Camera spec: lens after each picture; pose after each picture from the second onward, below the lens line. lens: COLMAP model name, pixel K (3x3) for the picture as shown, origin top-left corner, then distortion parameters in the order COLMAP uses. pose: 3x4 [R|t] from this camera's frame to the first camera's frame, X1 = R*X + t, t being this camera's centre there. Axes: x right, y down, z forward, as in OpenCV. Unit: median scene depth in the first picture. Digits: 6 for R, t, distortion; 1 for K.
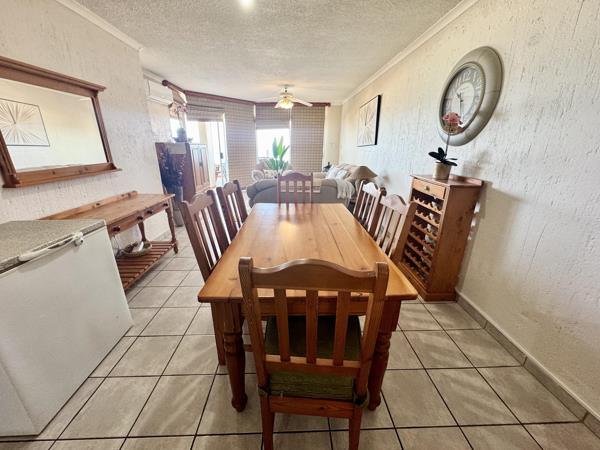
lens RADIAL K [[240.3, 0, 300.0], [0, 240.3, 225.0], [0, 0, 1]] dist [-0.000199, 0.000374]
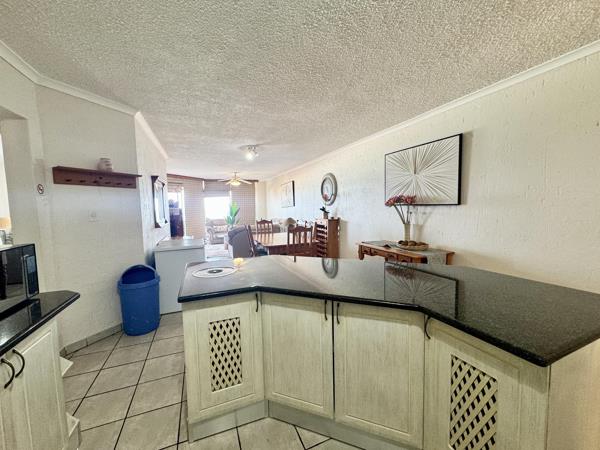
lens RADIAL K [[240.3, 0, 300.0], [0, 240.3, 225.0], [0, 0, 1]] dist [-0.000199, 0.000374]
pose [[0.934500, -0.054242, 0.351807, -0.538471], [0.138026, 0.966215, -0.217664, 0.377056], [-0.328114, 0.251965, 0.910414, -1.160672]]
